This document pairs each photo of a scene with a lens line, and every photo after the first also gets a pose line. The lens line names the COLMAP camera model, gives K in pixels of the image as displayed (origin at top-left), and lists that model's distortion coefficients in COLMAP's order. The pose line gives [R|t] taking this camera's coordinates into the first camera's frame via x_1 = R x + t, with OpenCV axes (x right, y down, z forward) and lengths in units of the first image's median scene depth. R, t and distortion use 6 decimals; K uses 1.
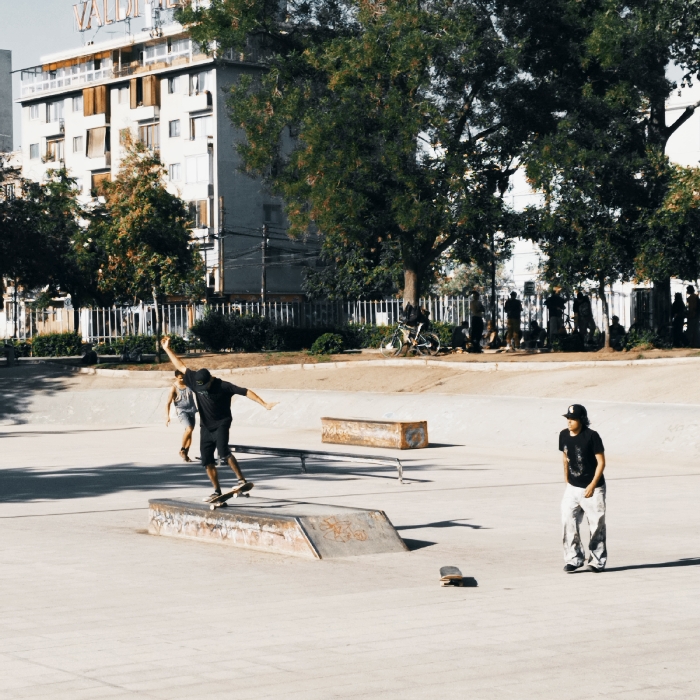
lens RADIAL K [[1894.1, 0, 317.4], [0, 1894.1, 324.7], [0, 0, 1]] dist [0.312725, -2.452903]
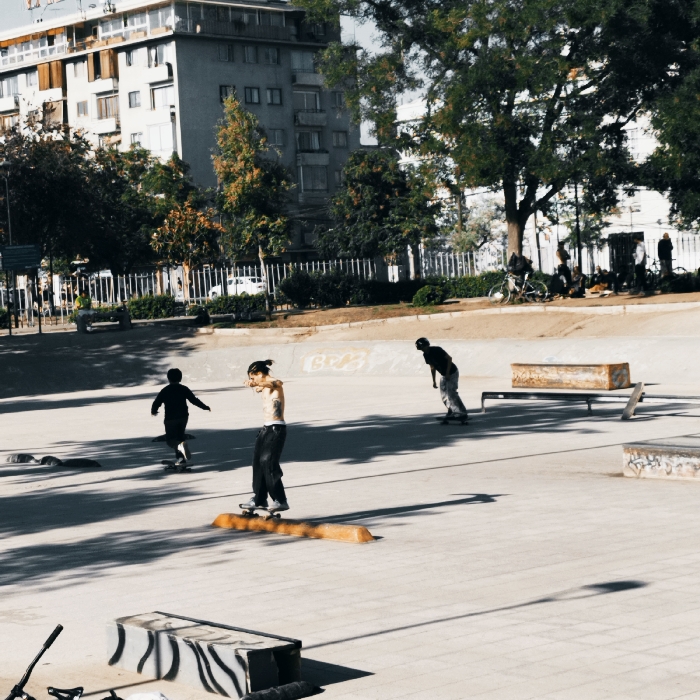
lens RADIAL K [[1778.1, 0, 349.0], [0, 1778.1, 338.8], [0, 0, 1]] dist [0.227564, -1.317623]
pose [[0.996703, -0.044096, 0.068103, -0.113240], [0.041802, 0.998522, 0.034747, -0.002275], [-0.069534, -0.031786, 0.997073, 0.013150]]
